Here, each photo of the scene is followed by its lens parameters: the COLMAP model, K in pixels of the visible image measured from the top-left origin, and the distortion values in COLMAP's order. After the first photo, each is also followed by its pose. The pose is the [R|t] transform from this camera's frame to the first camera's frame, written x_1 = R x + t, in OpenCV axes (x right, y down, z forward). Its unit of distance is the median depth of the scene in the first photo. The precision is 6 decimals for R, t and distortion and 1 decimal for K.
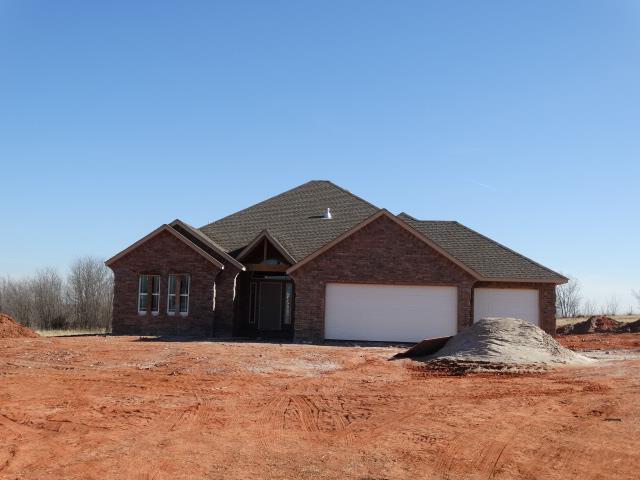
lens RADIAL K [[797.4, 0, 318.9], [0, 797.4, 240.0], [0, 0, 1]] dist [0.017000, 0.000000]
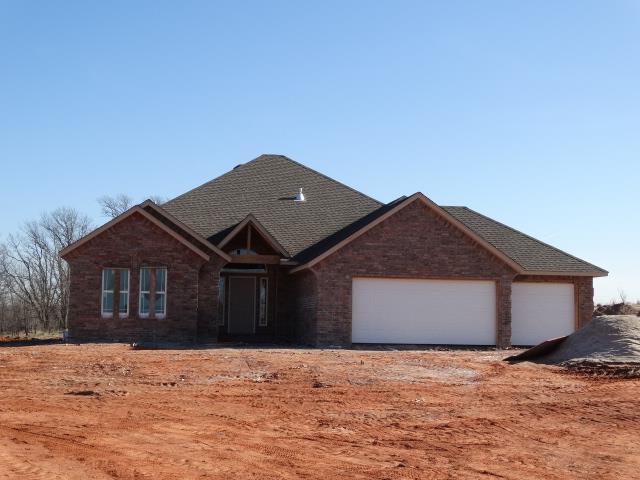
lens RADIAL K [[964.9, 0, 321.2], [0, 964.9, 236.7], [0, 0, 1]] dist [-0.001596, 0.000000]
pose [[0.967688, 0.007491, 0.252039, -0.283273], [-0.011355, 0.999839, 0.013878, -0.003914], [-0.251894, -0.016292, 0.967618, 0.004120]]
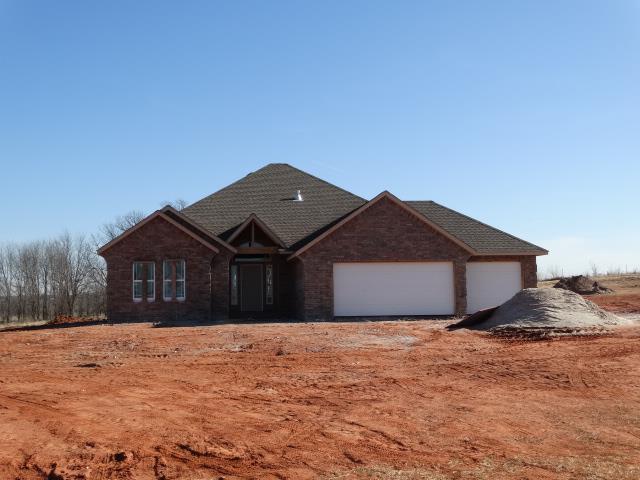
lens RADIAL K [[797.4, 0, 318.1], [0, 797.4, 242.4], [0, 0, 1]] dist [0.017000, 0.000000]
pose [[0.979006, -0.032064, 0.201296, -0.218371], [0.025987, 0.999125, 0.032761, -0.007787], [-0.202170, -0.026842, 0.978983, -0.020533]]
